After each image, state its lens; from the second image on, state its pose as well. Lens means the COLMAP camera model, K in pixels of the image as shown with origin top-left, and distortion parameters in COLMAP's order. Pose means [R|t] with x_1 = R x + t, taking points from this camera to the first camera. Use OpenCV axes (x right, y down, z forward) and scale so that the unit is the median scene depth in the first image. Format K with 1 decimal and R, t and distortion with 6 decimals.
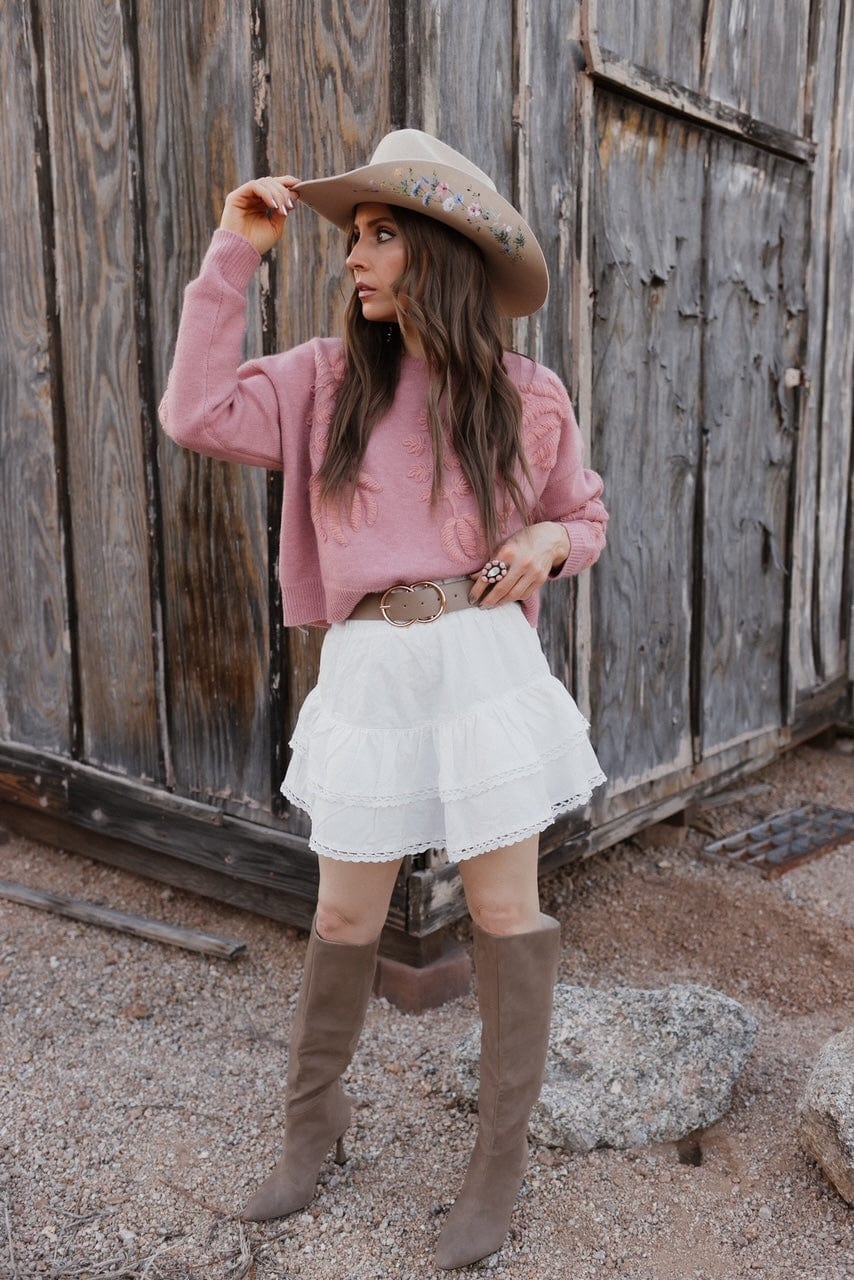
lens RADIAL K [[1295.3, 0, 428.5], [0, 1295.3, 653.4], [0, 0, 1]] dist [0.008322, 0.000000]
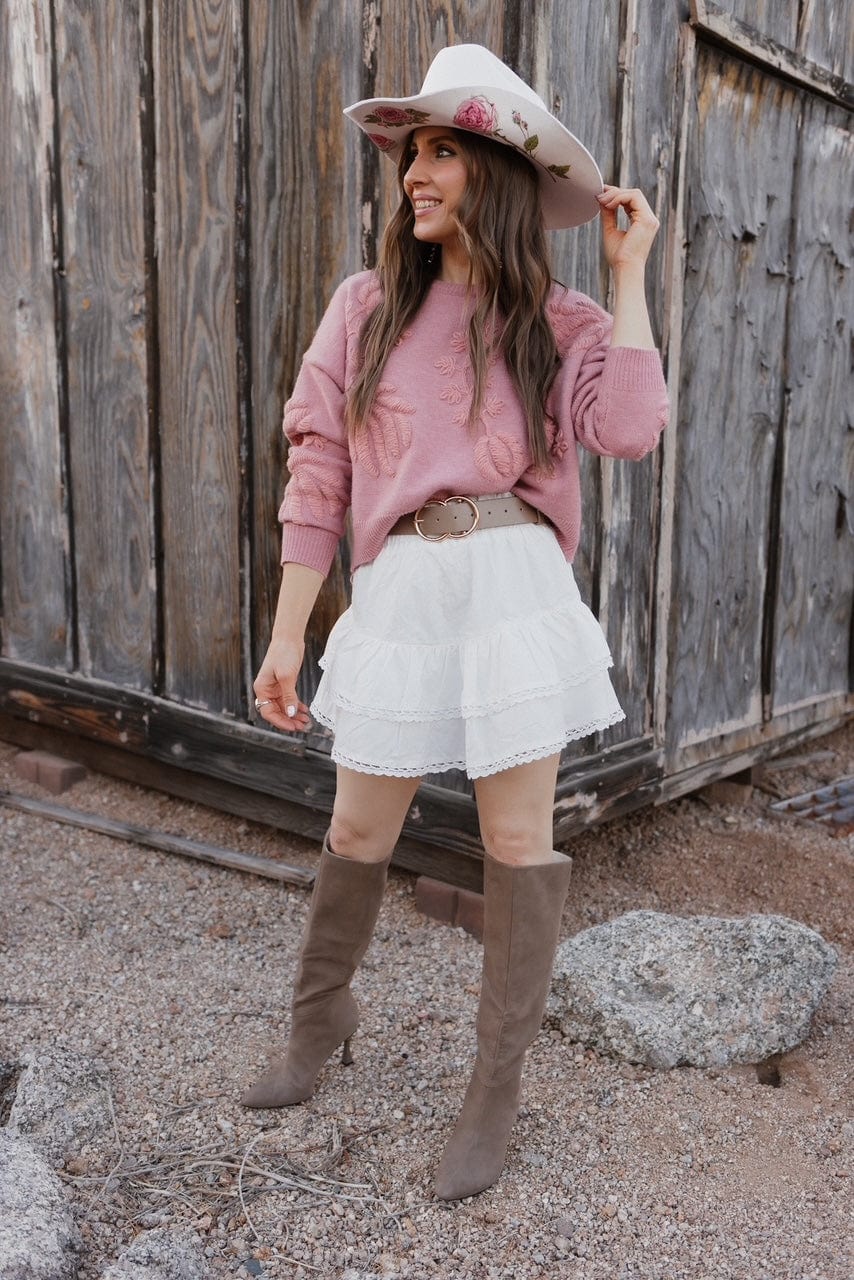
lens RADIAL K [[1295.3, 0, 424.5], [0, 1295.3, 656.9], [0, 0, 1]] dist [0.008322, 0.000000]
pose [[0.999087, 0.032307, -0.027955, -0.037259], [-0.032128, 0.999461, 0.006806, 0.041884], [0.028159, -0.005901, 0.999586, -0.018552]]
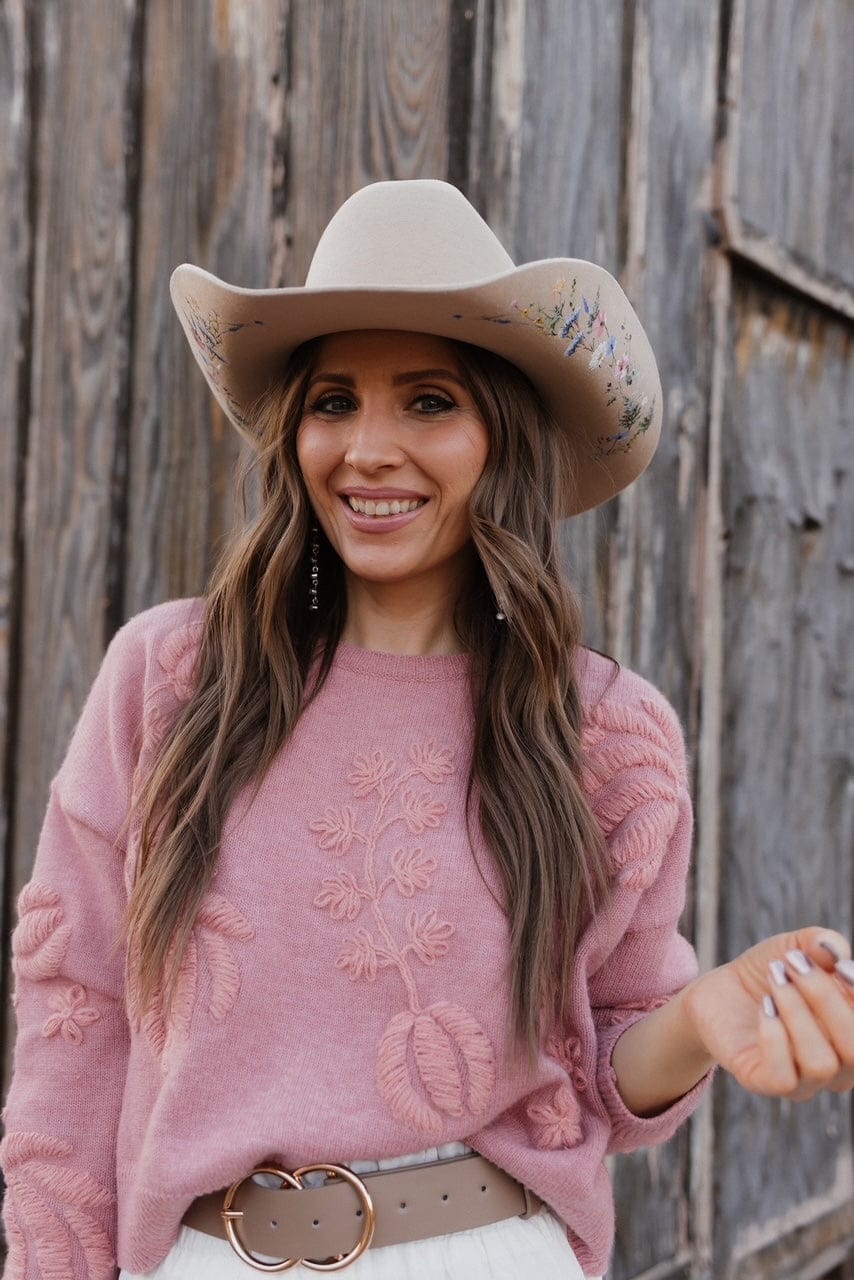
lens RADIAL K [[1295.3, 0, 434.9], [0, 1295.3, 633.6], [0, 0, 1]] dist [0.008322, 0.000000]
pose [[0.995964, 0.040804, -0.079943, 0.024784], [-0.055451, 0.980105, -0.190574, -0.074139], [0.070576, 0.194238, 0.978412, 0.279203]]
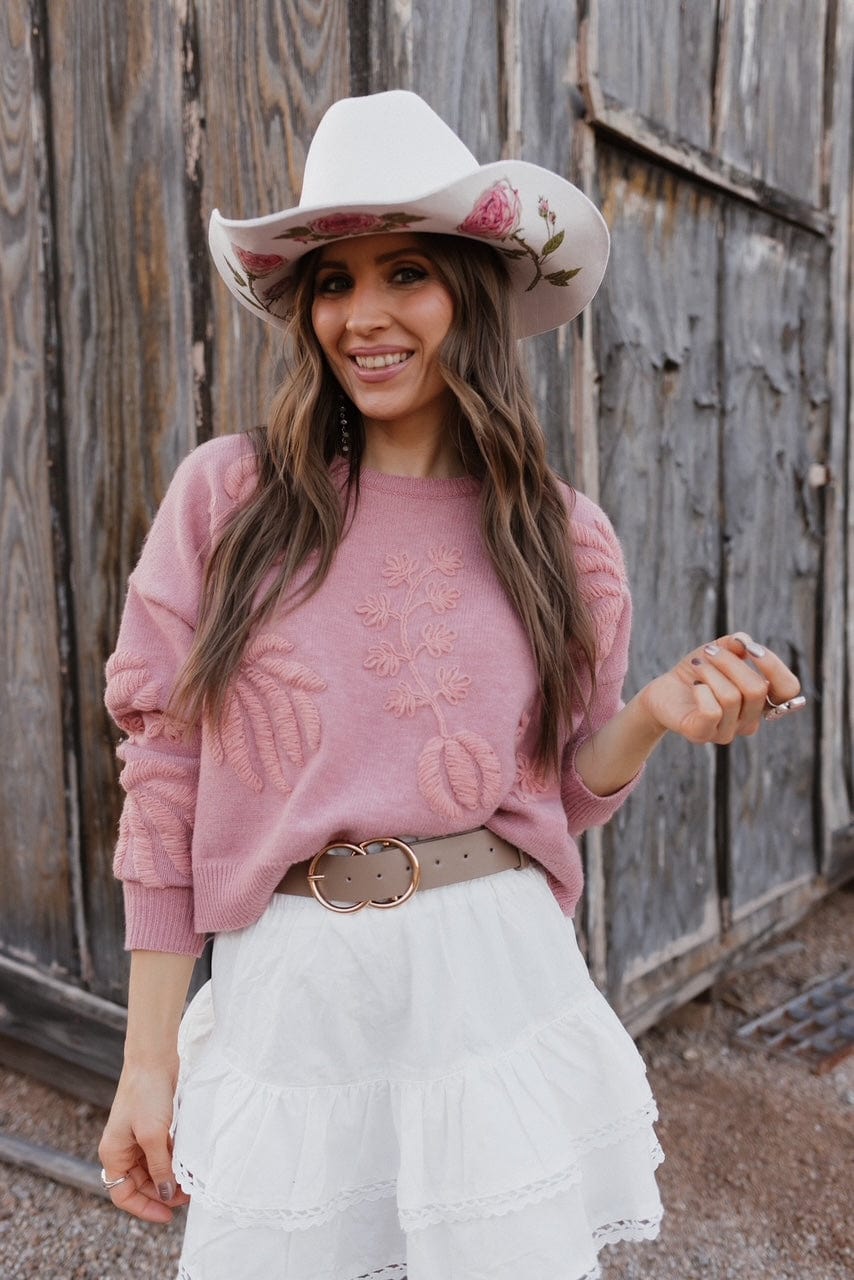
lens RADIAL K [[1295.3, 0, 434.4], [0, 1295.3, 643.9], [0, 0, 1]] dist [0.008322, 0.000000]
pose [[0.999682, -0.009510, 0.023372, 0.000646], [0.011313, 0.996869, -0.078256, -0.041903], [-0.022555, 0.078496, 0.996659, 0.176751]]
